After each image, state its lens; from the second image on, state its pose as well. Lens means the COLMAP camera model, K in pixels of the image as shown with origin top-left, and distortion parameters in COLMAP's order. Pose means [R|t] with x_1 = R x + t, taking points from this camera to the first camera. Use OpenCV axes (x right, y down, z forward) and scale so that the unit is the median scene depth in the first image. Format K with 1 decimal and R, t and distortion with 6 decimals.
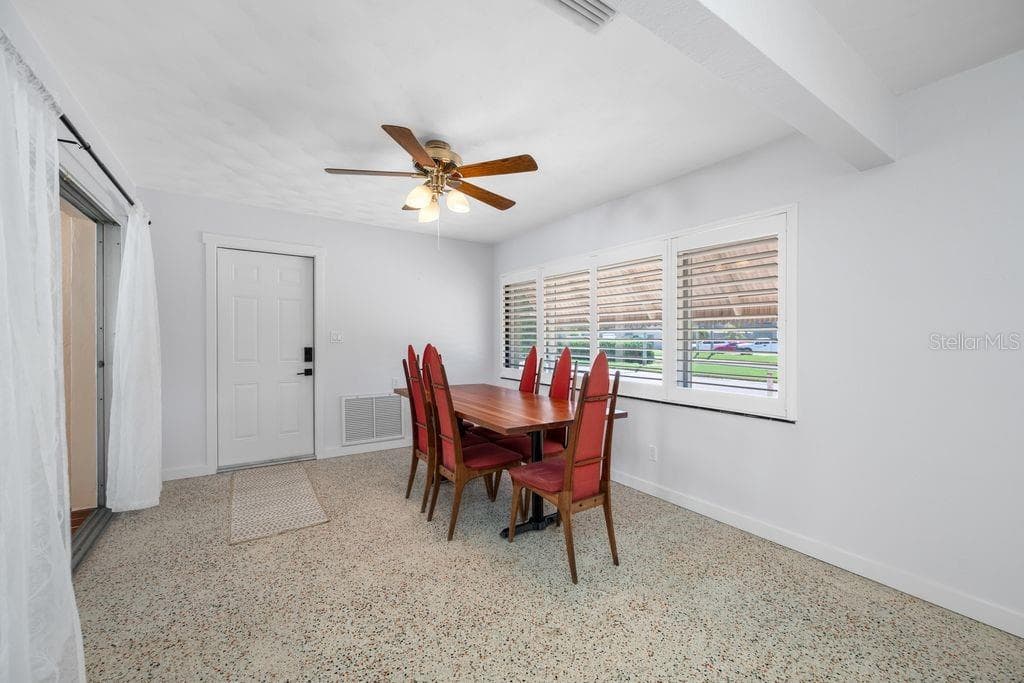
lens RADIAL K [[407.6, 0, 519.1], [0, 407.6, 339.0], [0, 0, 1]] dist [0.002120, 0.000408]
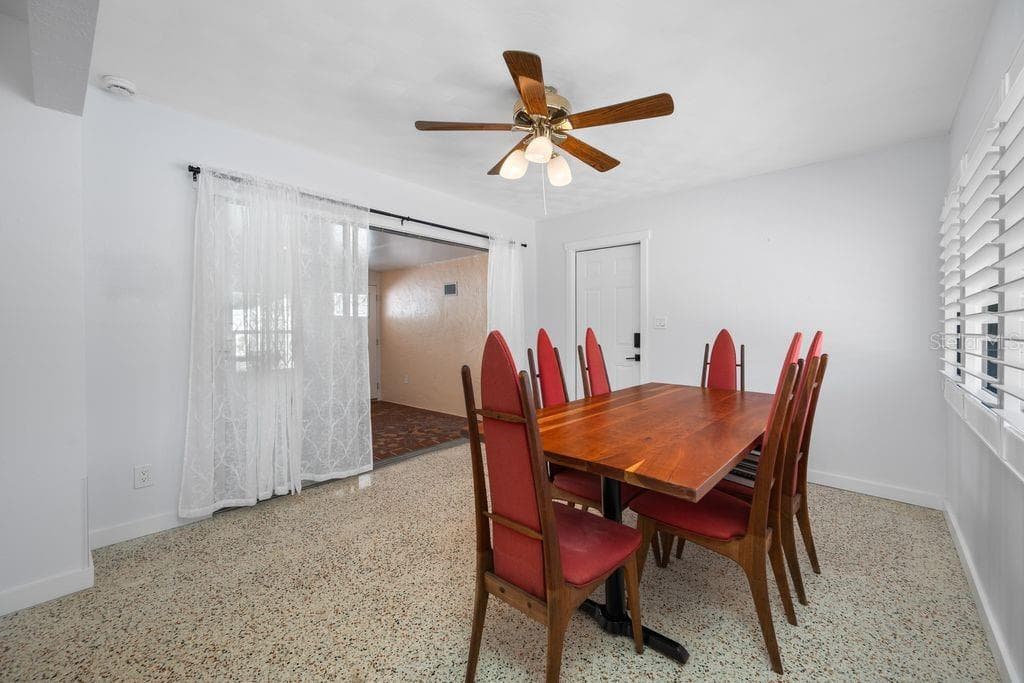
lens RADIAL K [[407.6, 0, 513.4], [0, 407.6, 334.9], [0, 0, 1]] dist [0.002120, 0.000408]
pose [[0.236784, 0.013877, -0.971463, 0.432021], [0.001102, 0.999894, 0.014552, 0.011411], [0.971562, -0.004516, 0.236744, 0.512848]]
